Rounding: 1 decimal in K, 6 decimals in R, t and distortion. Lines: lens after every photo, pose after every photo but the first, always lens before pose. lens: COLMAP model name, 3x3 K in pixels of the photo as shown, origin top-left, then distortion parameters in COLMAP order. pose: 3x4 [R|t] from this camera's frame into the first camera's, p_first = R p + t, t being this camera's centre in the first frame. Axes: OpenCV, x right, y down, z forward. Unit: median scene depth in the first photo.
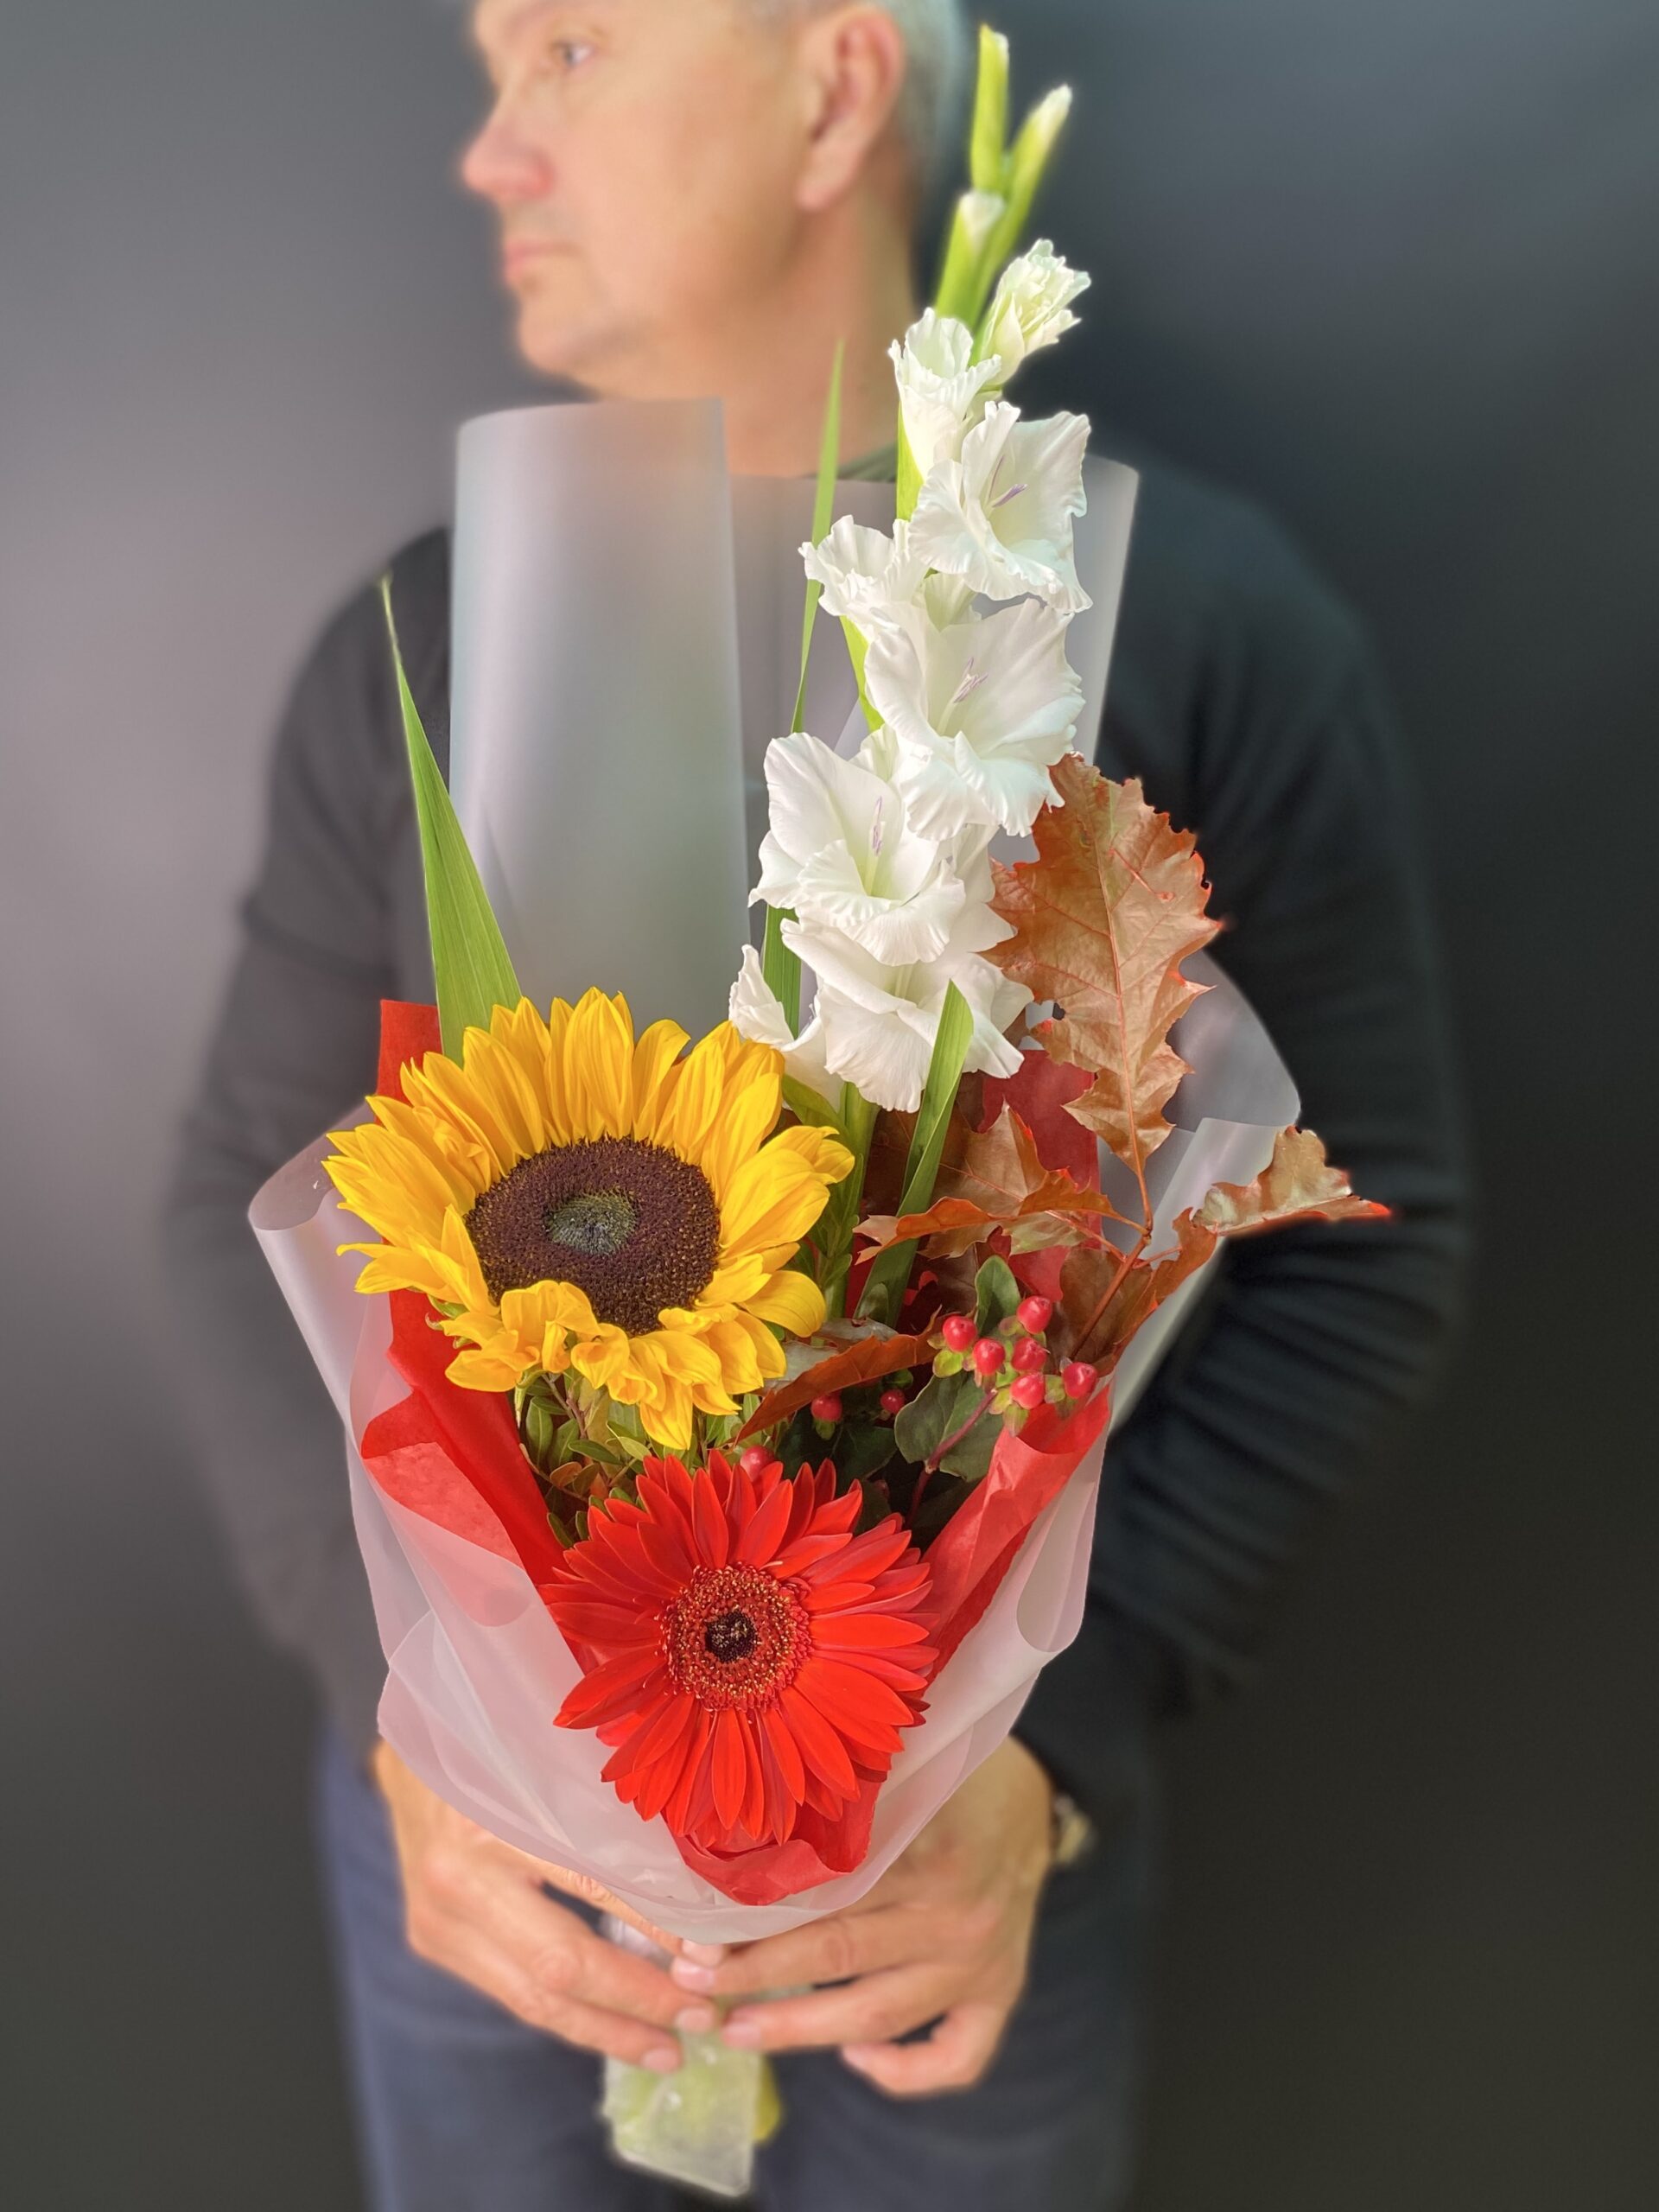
lens RADIAL K [[1669.0, 0, 734.8], [0, 1669.0, 1108.1], [0, 0, 1]] dist [-0.004574, -0.001650]
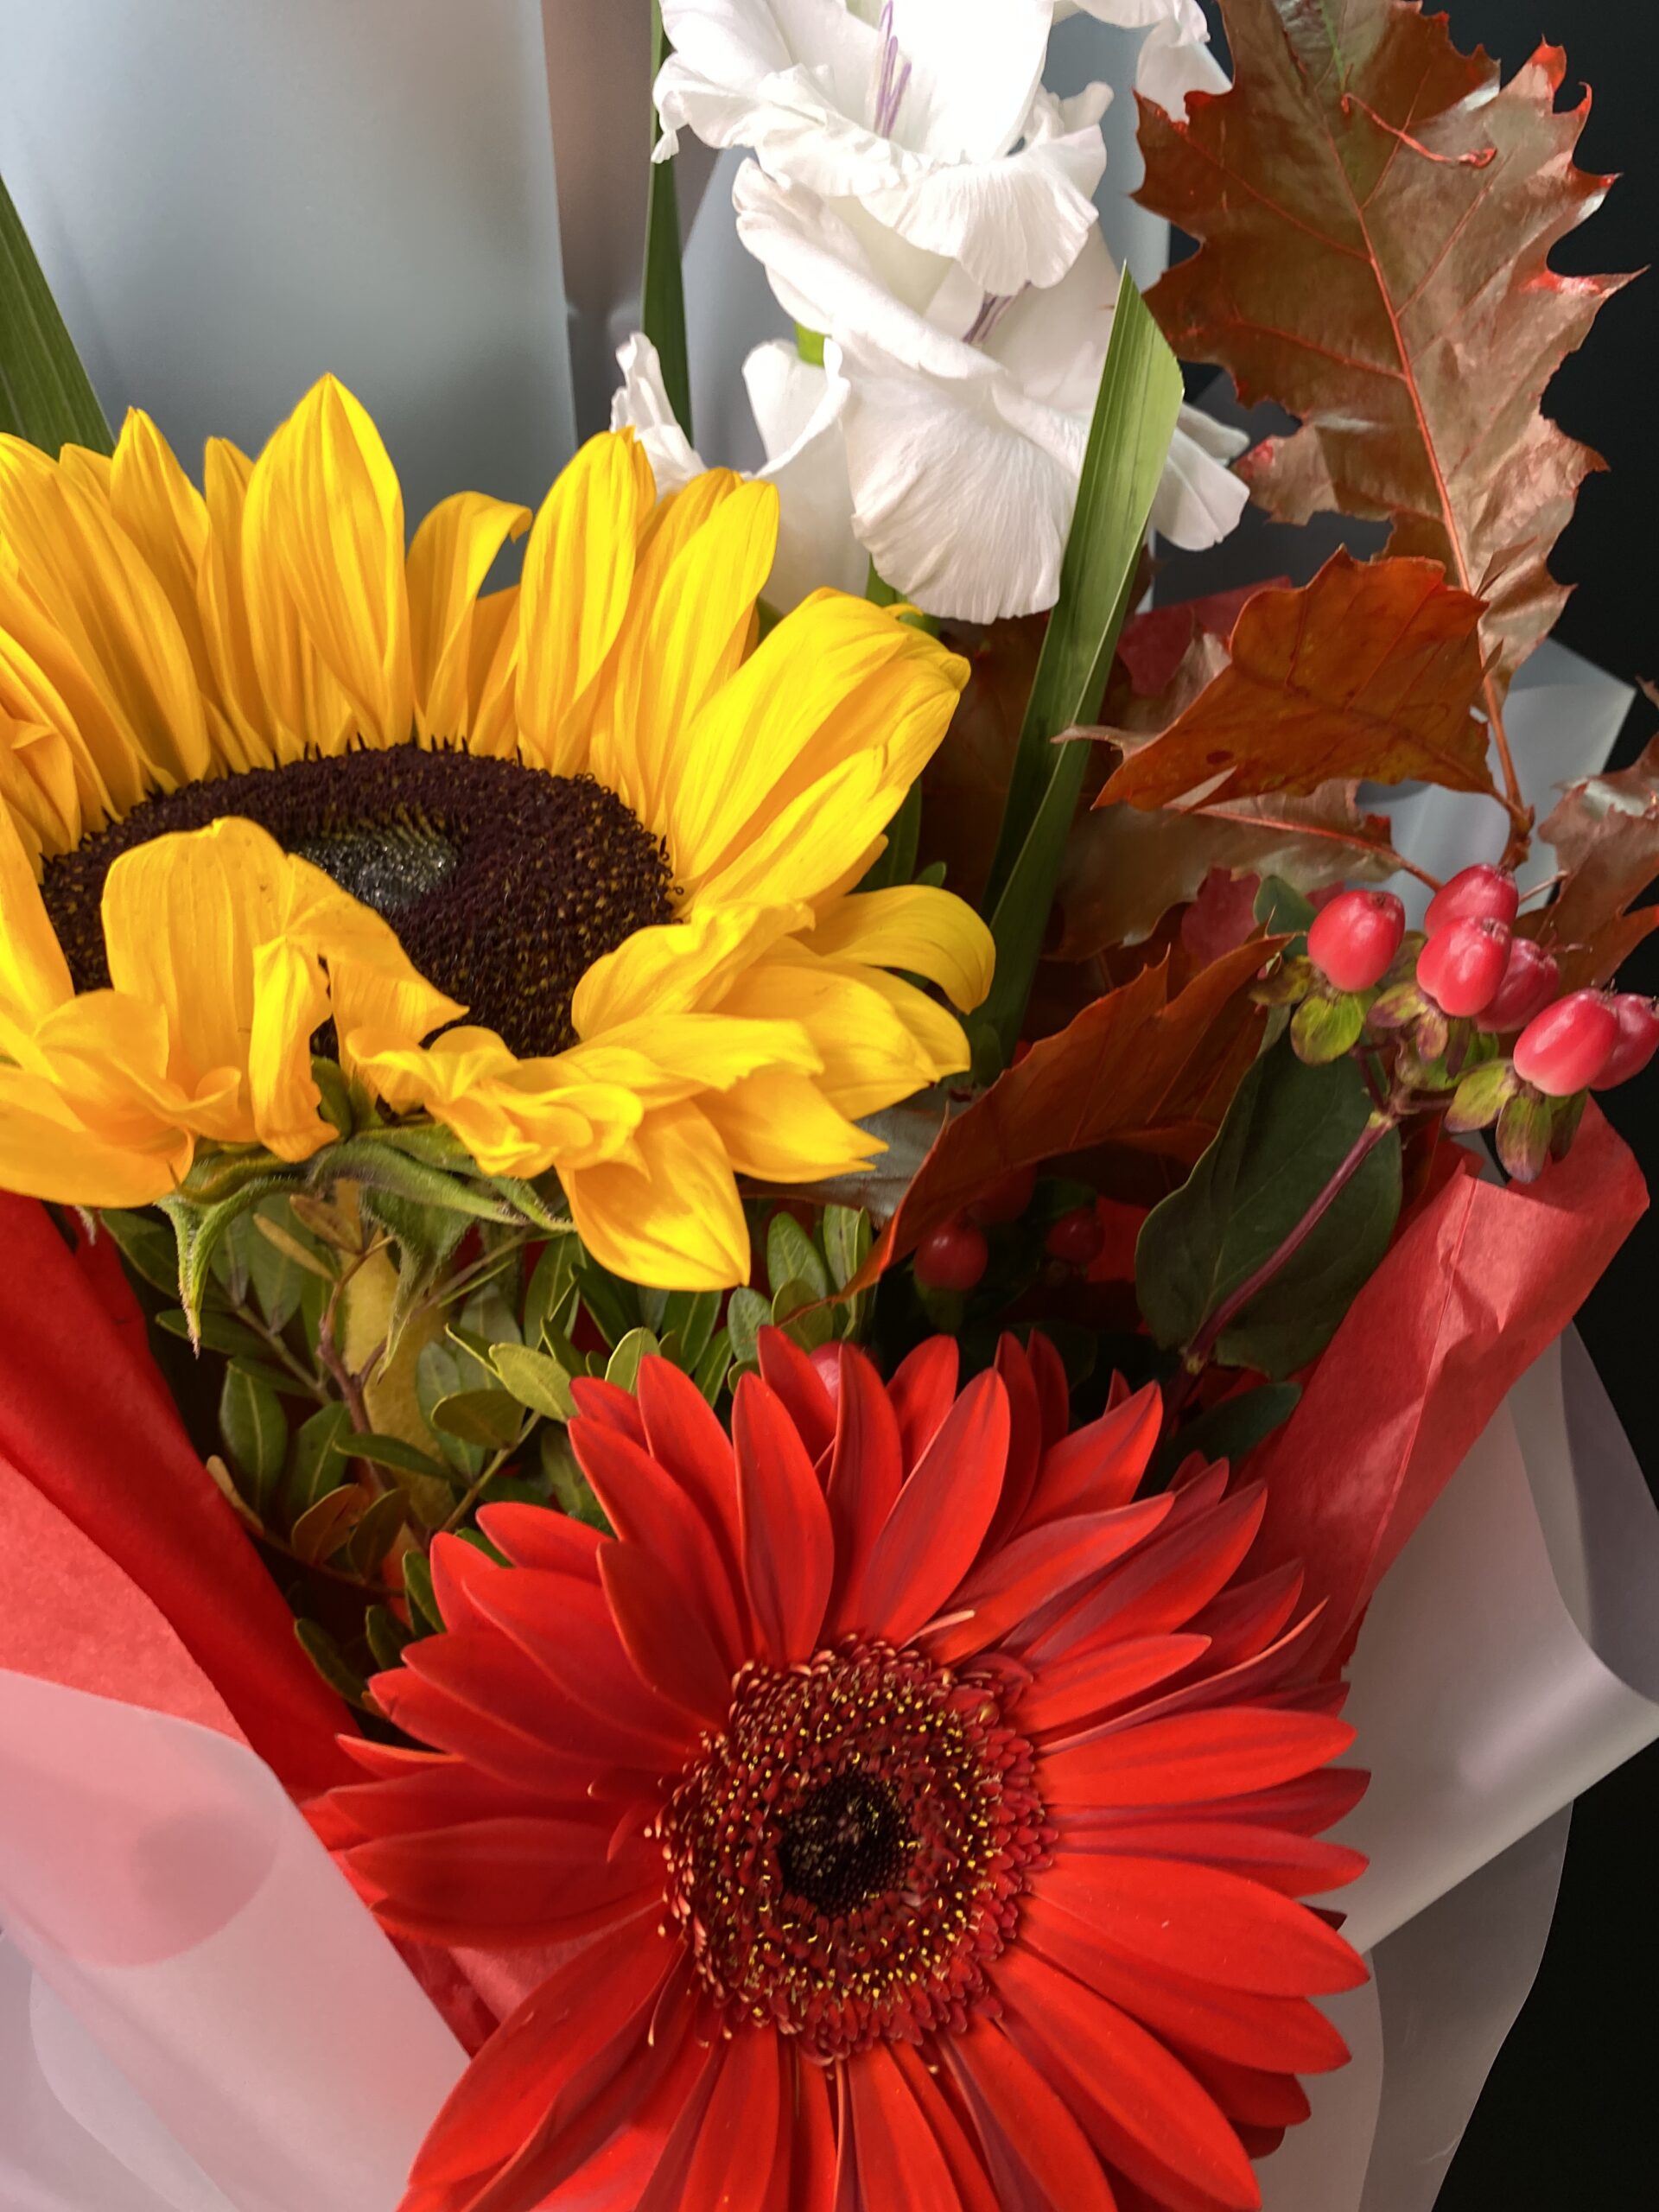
lens RADIAL K [[1638.4, 0, 841.7], [0, 1638.4, 1136.5], [0, 0, 1]] dist [-0.026557, -0.004543]
pose [[0.962230, -0.089420, 0.257134, -0.079452], [0.112164, 0.990843, -0.075159, 0.179523], [-0.248059, 0.101162, 0.963449, 0.605432]]
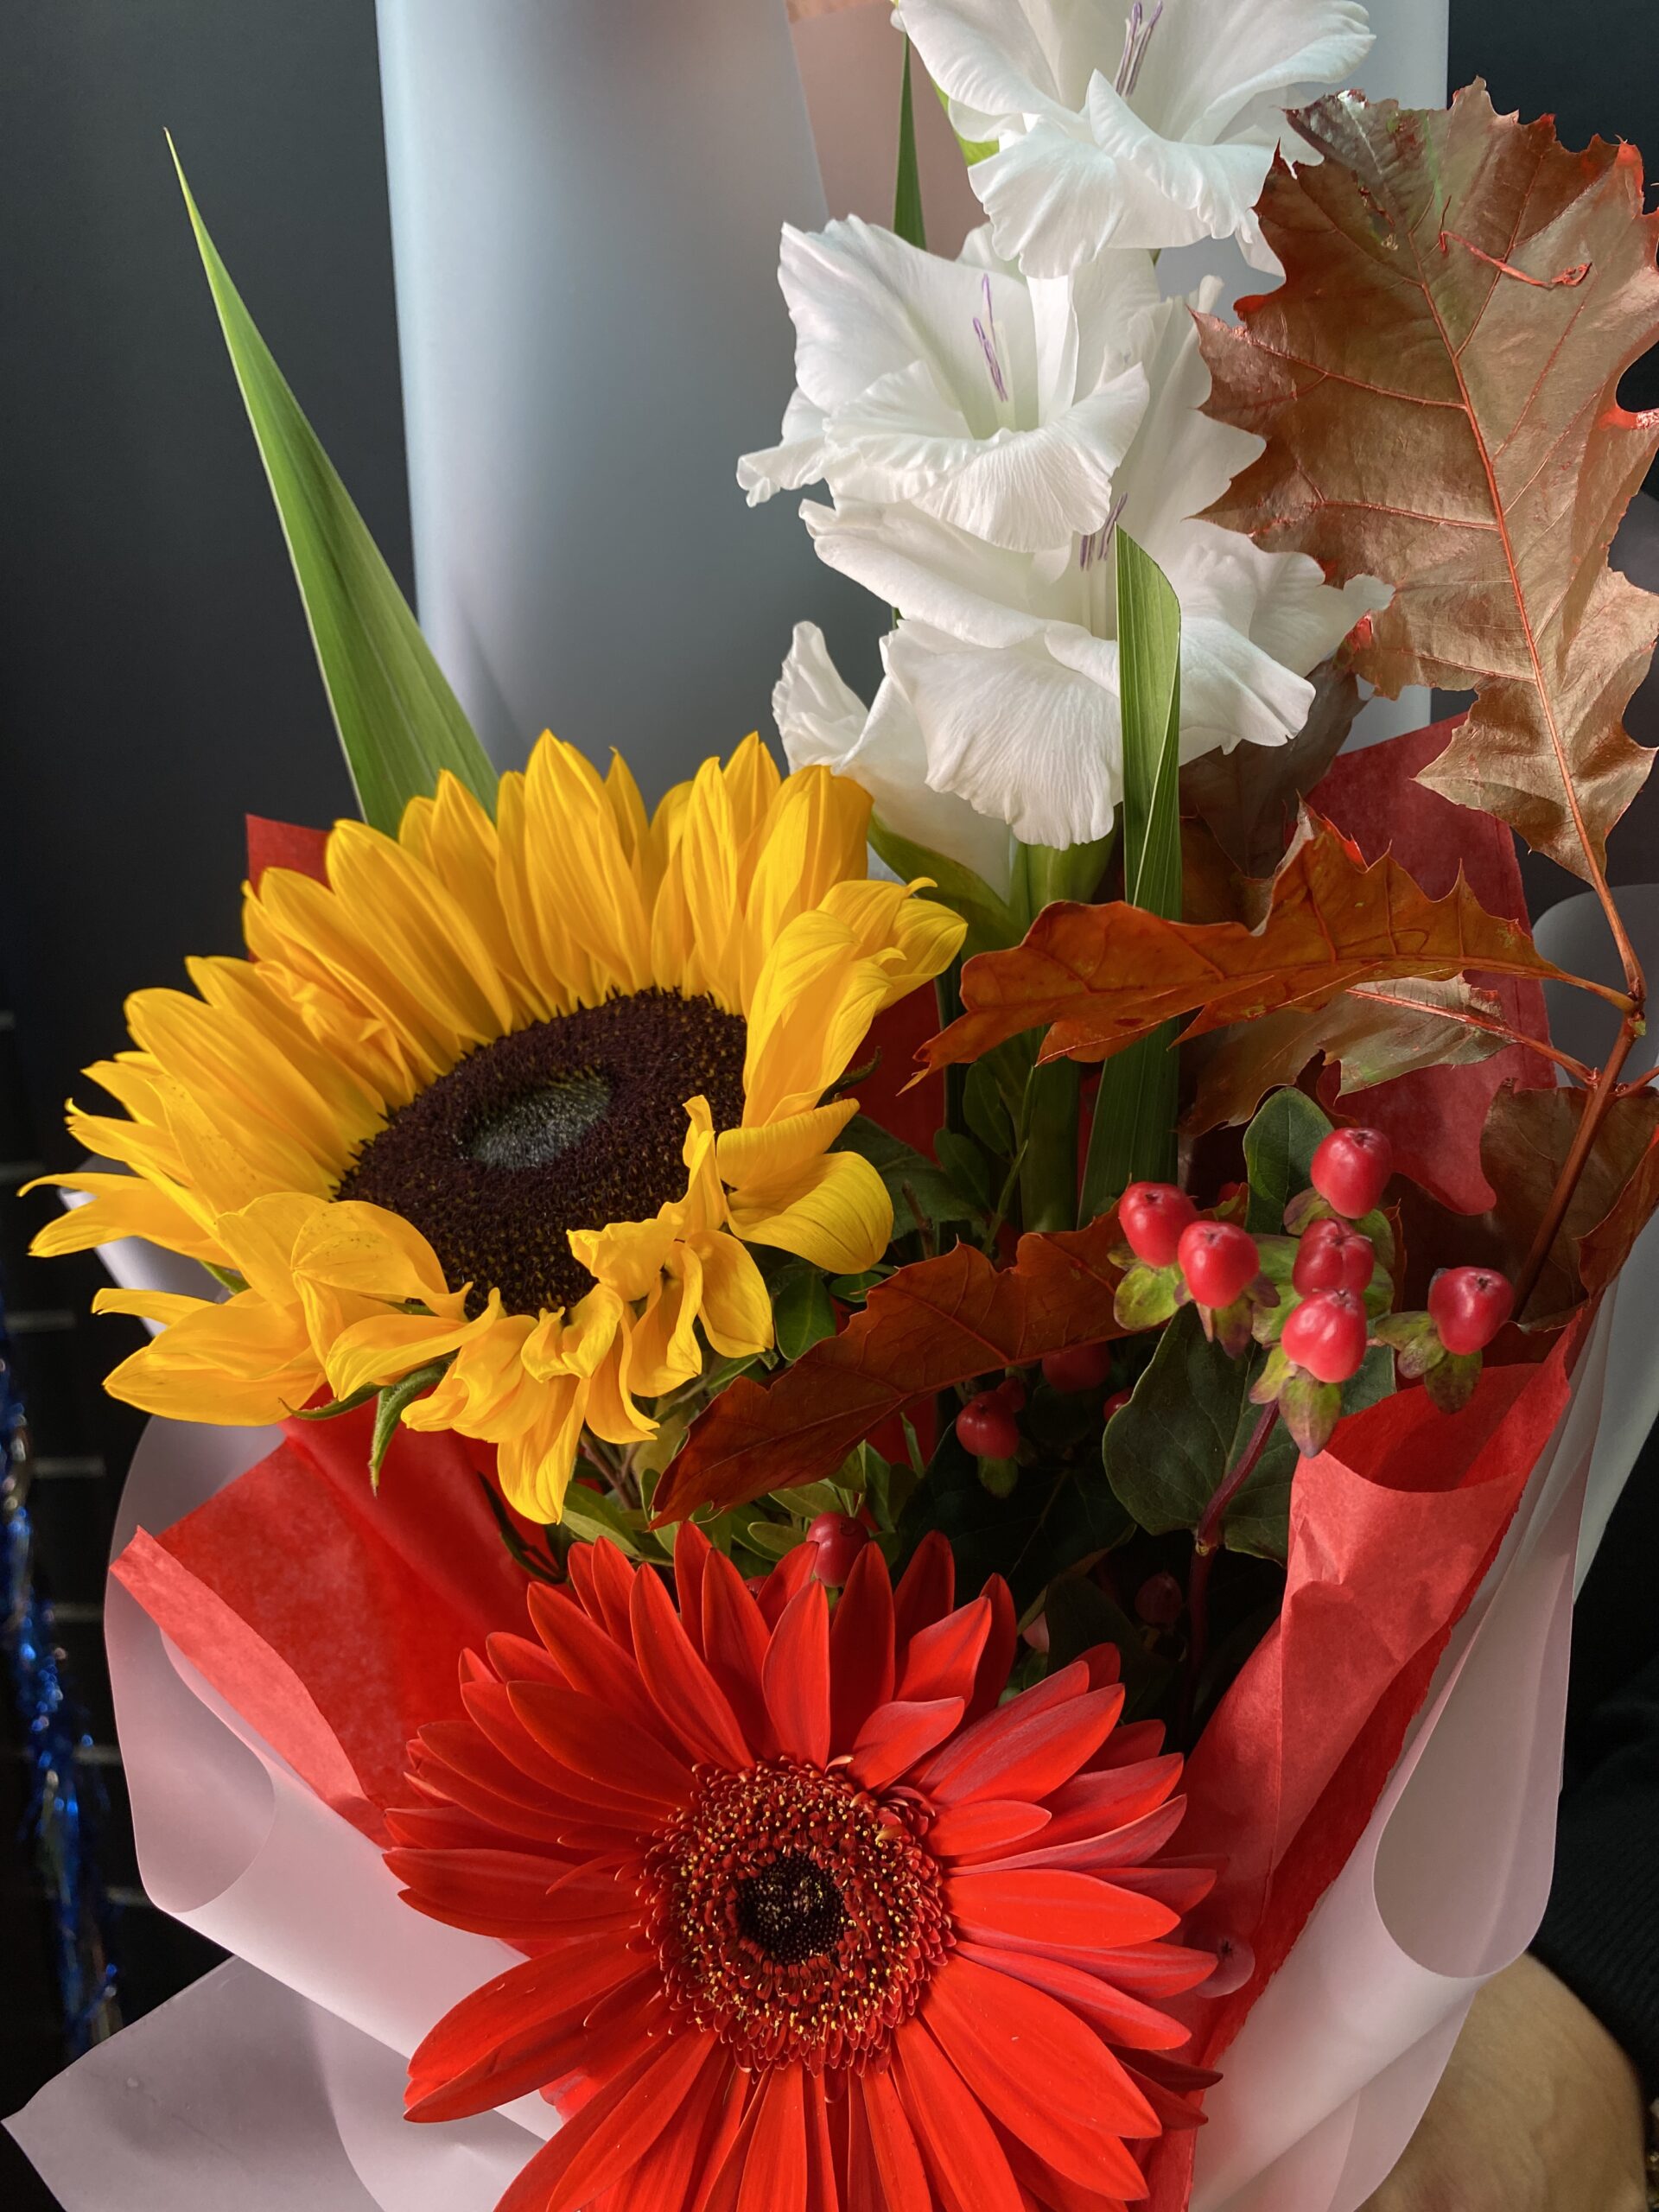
lens RADIAL K [[1638.4, 0, 841.7], [0, 1638.4, 1136.5], [0, 0, 1]] dist [-0.026557, -0.004543]
pose [[0.956211, -0.111043, -0.270797, 0.158829], [0.094801, 0.992861, -0.072383, 0.123918], [0.276901, 0.043542, 0.959911, 0.517589]]
